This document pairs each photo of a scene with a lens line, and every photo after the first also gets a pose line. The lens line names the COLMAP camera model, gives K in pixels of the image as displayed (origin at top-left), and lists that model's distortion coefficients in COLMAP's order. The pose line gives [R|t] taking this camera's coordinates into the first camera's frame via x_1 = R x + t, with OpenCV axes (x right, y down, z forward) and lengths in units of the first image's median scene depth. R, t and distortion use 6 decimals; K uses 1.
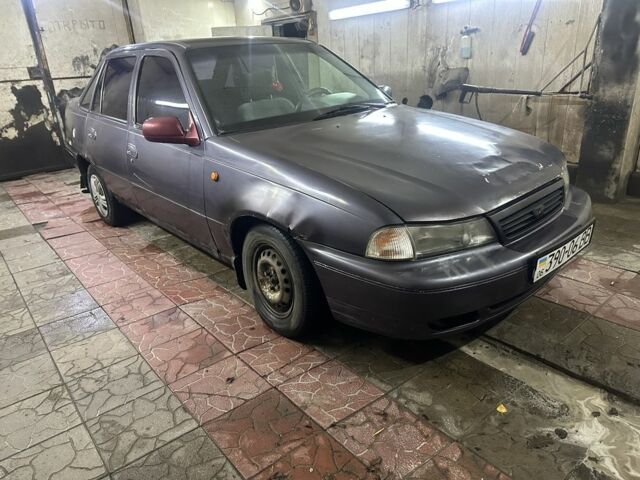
lens RADIAL K [[449.7, 0, 317.4], [0, 449.7, 248.2], [0, 0, 1]] dist [0.022761, -0.029253]
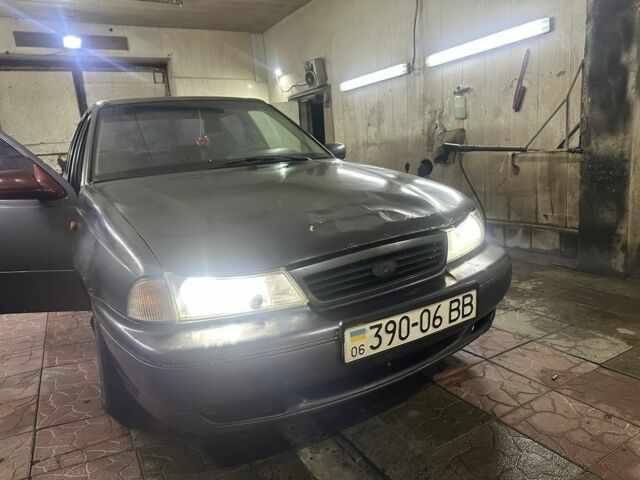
lens RADIAL K [[449.7, 0, 319.0], [0, 449.7, 243.7], [0, 0, 1]] dist [0.022761, -0.029253]
pose [[0.983988, 0.020522, -0.177048, 0.240284], [-0.051062, 0.984170, -0.169713, 0.005100], [0.170763, 0.176036, 0.969459, 0.107648]]
